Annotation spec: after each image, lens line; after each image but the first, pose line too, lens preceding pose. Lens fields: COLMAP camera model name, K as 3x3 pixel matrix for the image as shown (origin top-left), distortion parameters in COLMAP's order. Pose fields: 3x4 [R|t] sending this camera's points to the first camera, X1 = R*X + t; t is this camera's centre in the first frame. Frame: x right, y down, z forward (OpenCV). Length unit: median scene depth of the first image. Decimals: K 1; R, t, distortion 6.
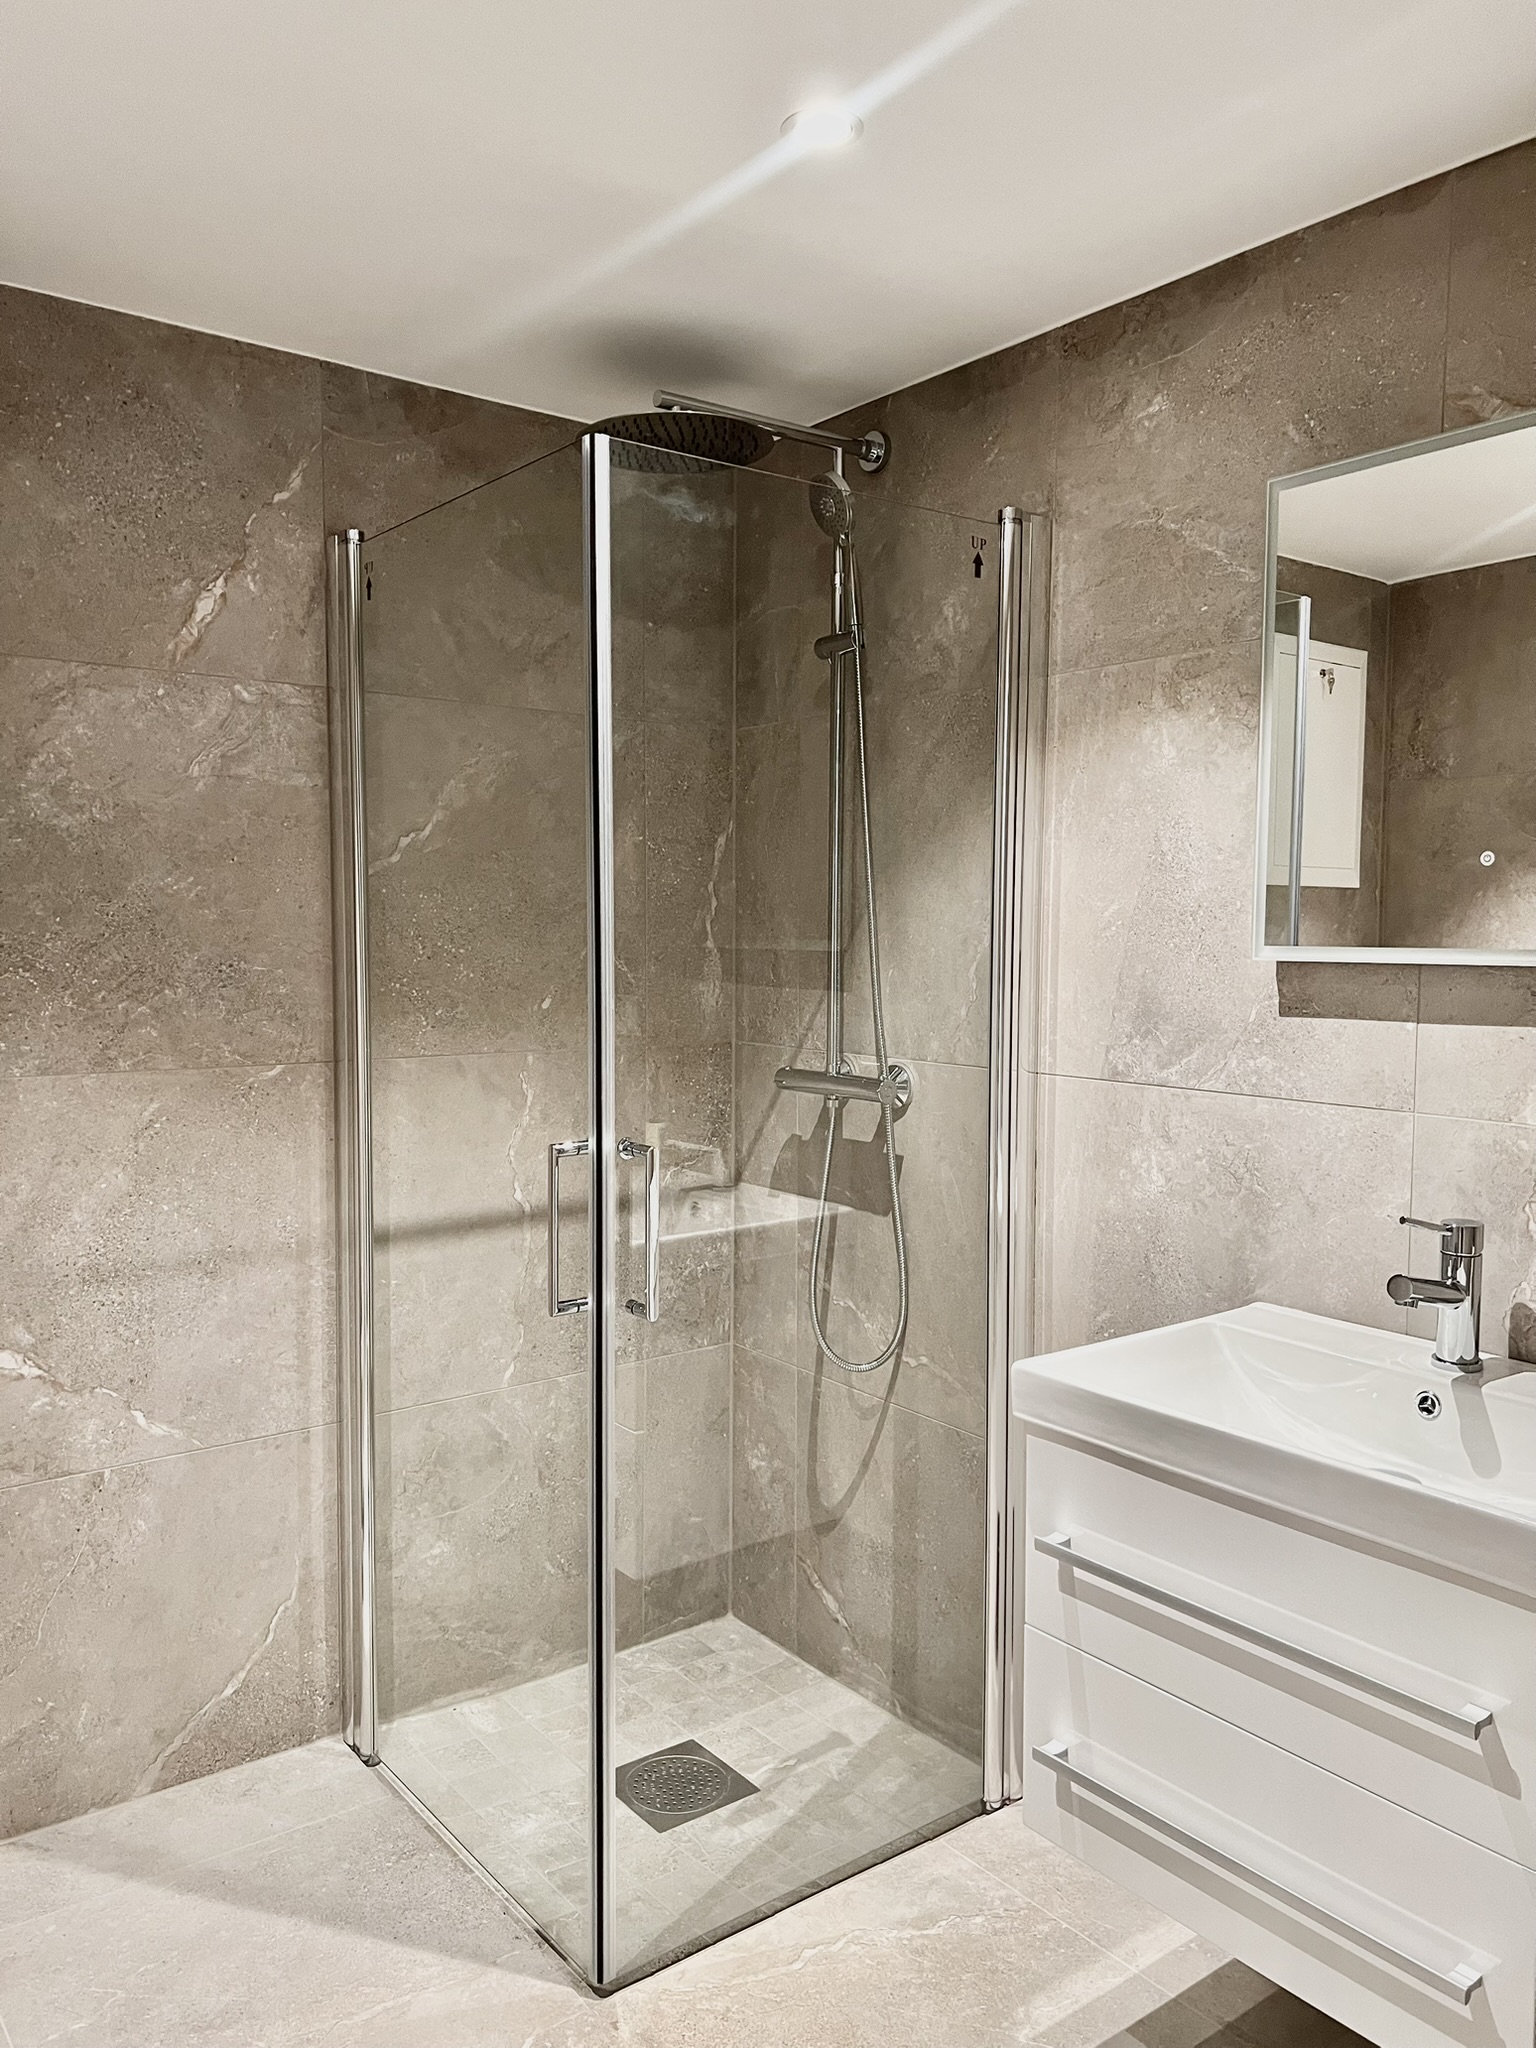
lens RADIAL K [[1567.3, 0, 772.1], [0, 1567.3, 1034.0], [0, 0, 1]] dist [0.046258, -0.056061]
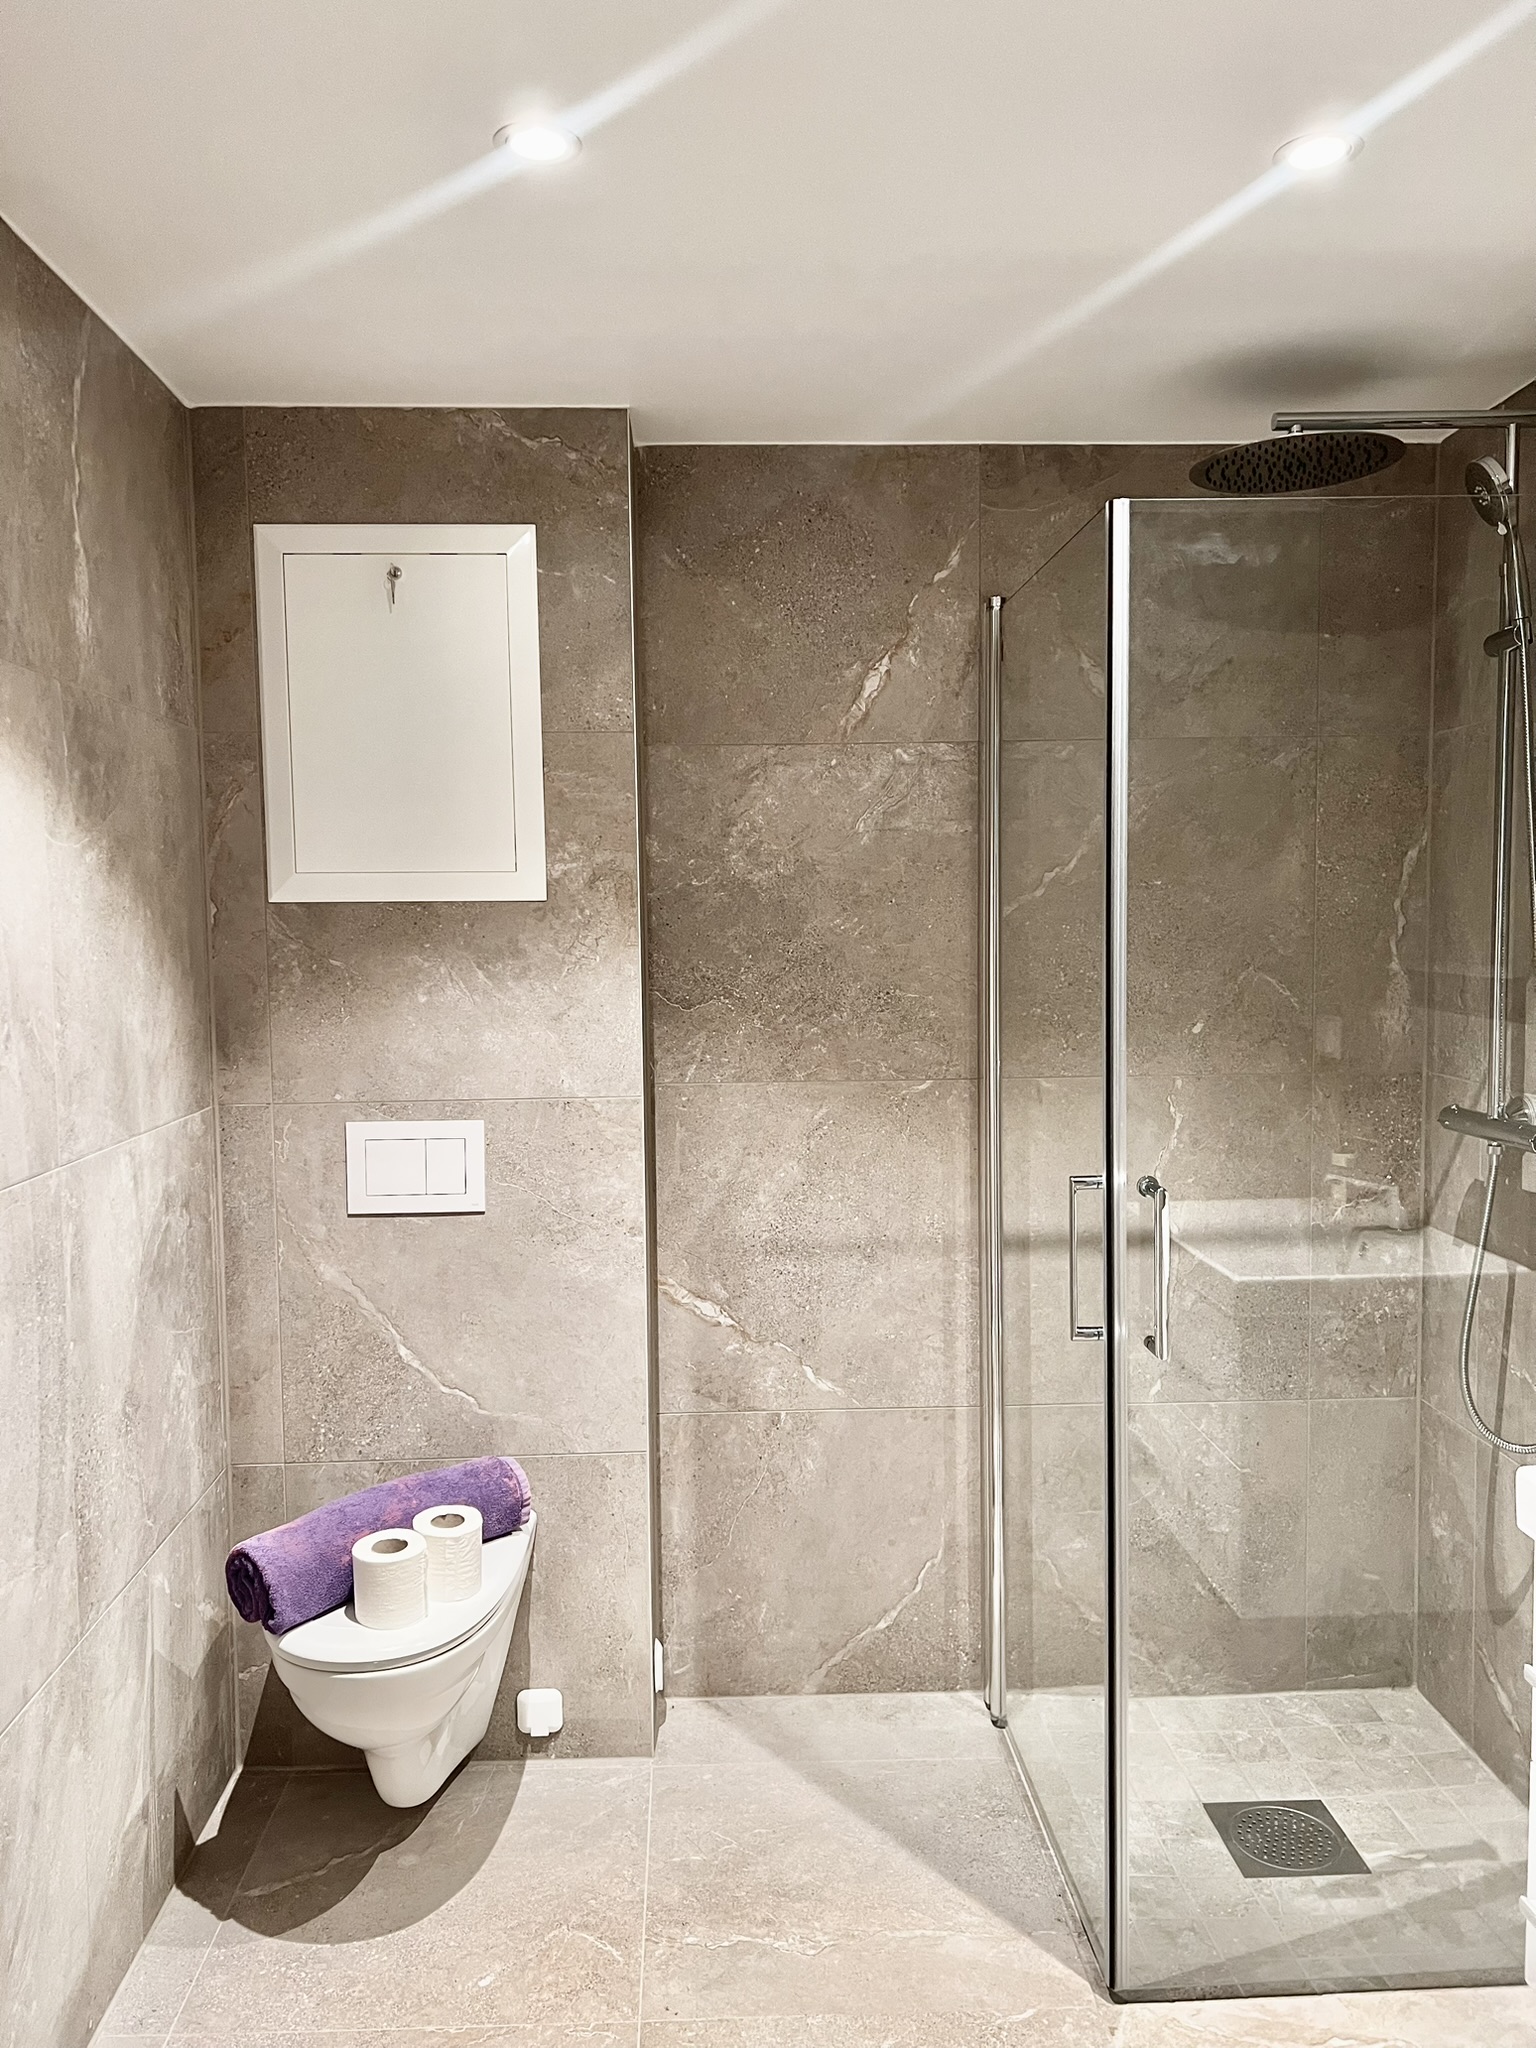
lens RADIAL K [[1591.1, 0, 761.0], [0, 1591.1, 1017.8], [0, 0, 1]] dist [0.094083, -0.129419]
pose [[0.809322, 0.025612, -0.586806, 0.258690], [-0.022260, 0.999669, 0.012932, -0.037372], [0.586943, 0.002596, 0.809624, 0.002403]]
